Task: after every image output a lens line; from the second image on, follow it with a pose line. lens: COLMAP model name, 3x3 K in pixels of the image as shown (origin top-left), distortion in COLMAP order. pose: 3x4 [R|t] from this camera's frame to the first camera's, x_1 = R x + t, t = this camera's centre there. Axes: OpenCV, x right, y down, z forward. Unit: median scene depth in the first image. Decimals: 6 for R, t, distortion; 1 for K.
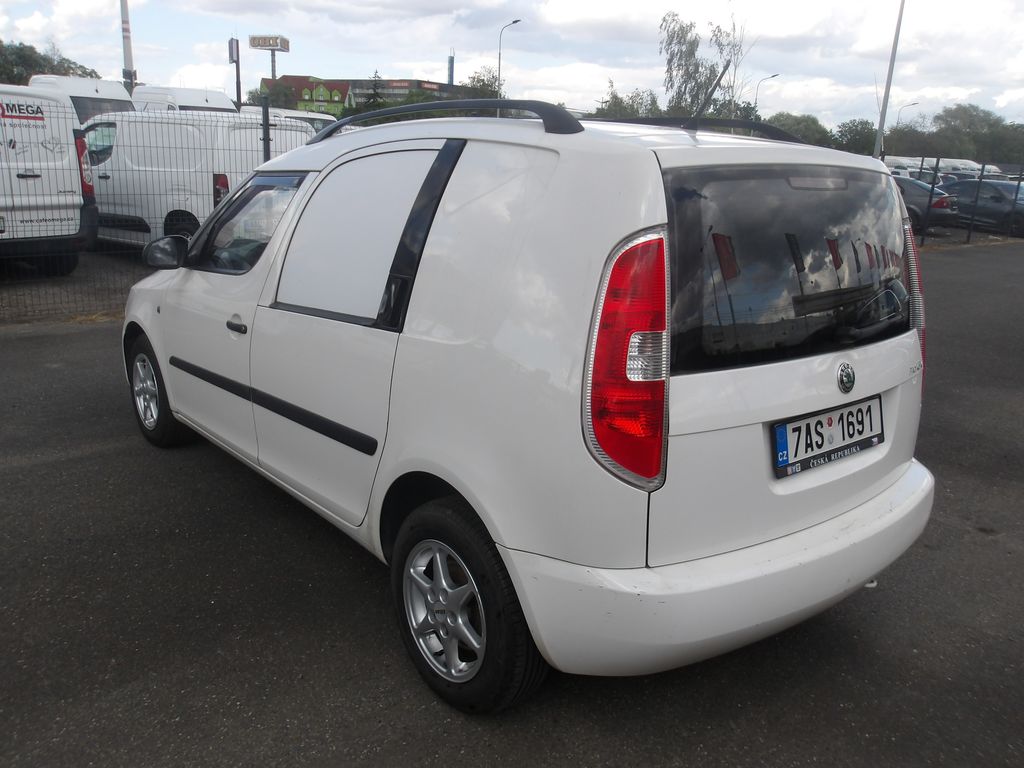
lens RADIAL K [[829.0, 0, 507.9], [0, 829.0, 411.6], [0, 0, 1]] dist [-0.016864, -0.002129]
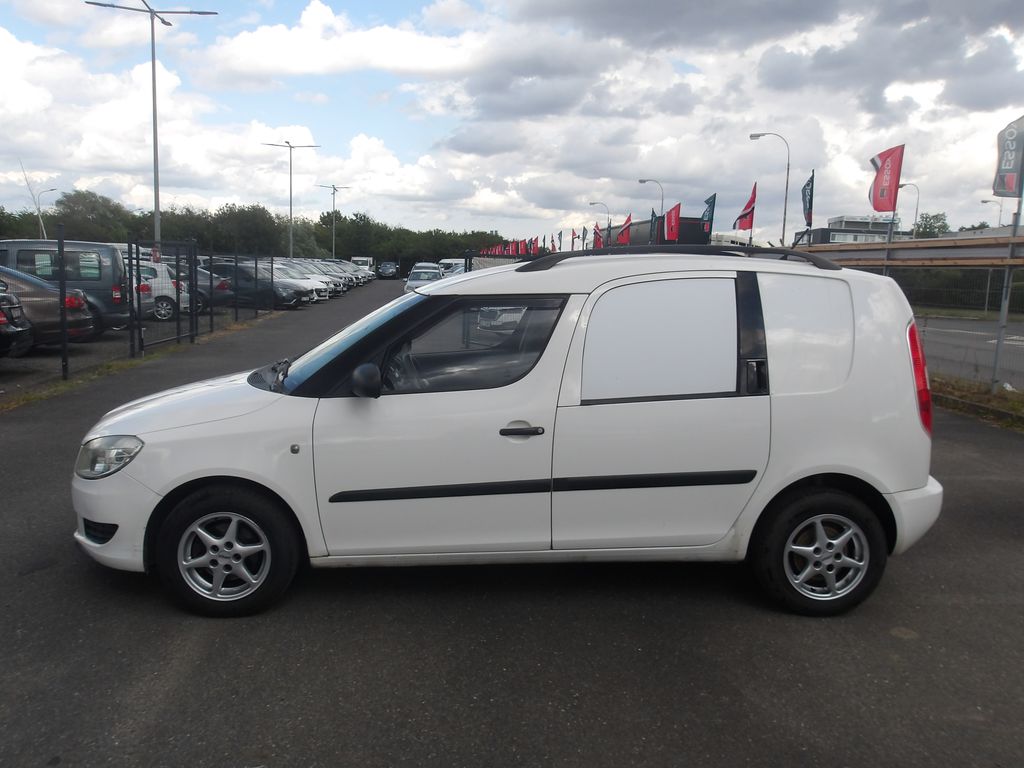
lens RADIAL K [[869.8, 0, 512.4], [0, 869.8, 419.7], [0, 0, 1]] dist [0.007061, 0.001981]
pose [[0.587661, -0.157567, 0.793616, -1.516258], [0.234553, 0.971912, 0.019284, -0.171903], [-0.774363, 0.174813, 0.608113, 0.346129]]
